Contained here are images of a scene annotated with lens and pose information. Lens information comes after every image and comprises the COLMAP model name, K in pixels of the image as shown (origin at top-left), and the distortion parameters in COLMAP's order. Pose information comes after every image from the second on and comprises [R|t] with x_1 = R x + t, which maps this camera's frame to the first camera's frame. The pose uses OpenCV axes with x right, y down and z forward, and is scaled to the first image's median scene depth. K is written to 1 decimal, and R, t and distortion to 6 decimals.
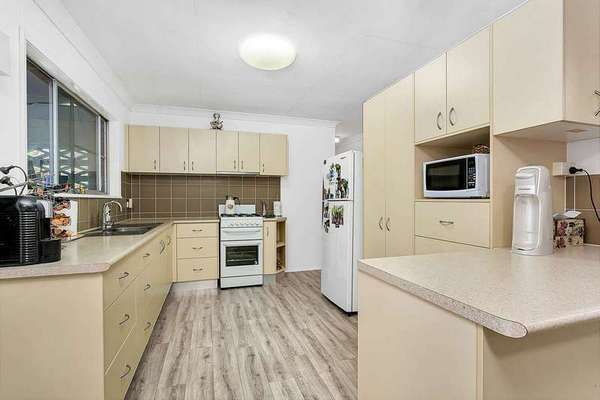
lens RADIAL K [[291.3, 0, 302.5], [0, 291.3, 202.0], [0, 0, 1]] dist [-0.001747, -0.000064]
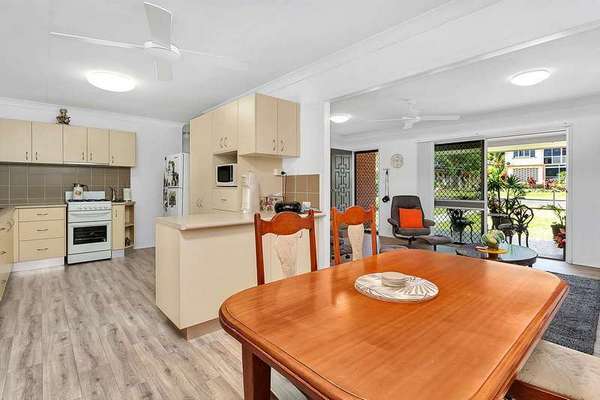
lens RADIAL K [[296.6, 0, 304.8], [0, 296.6, 188.6], [0, 0, 1]] dist [-0.005920, -0.001246]
pose [[0.916366, -0.000038, 0.400341, 0.107358], [0.001065, 0.999997, -0.002343, 0.002676], [-0.400340, 0.002573, 0.916363, -0.437168]]
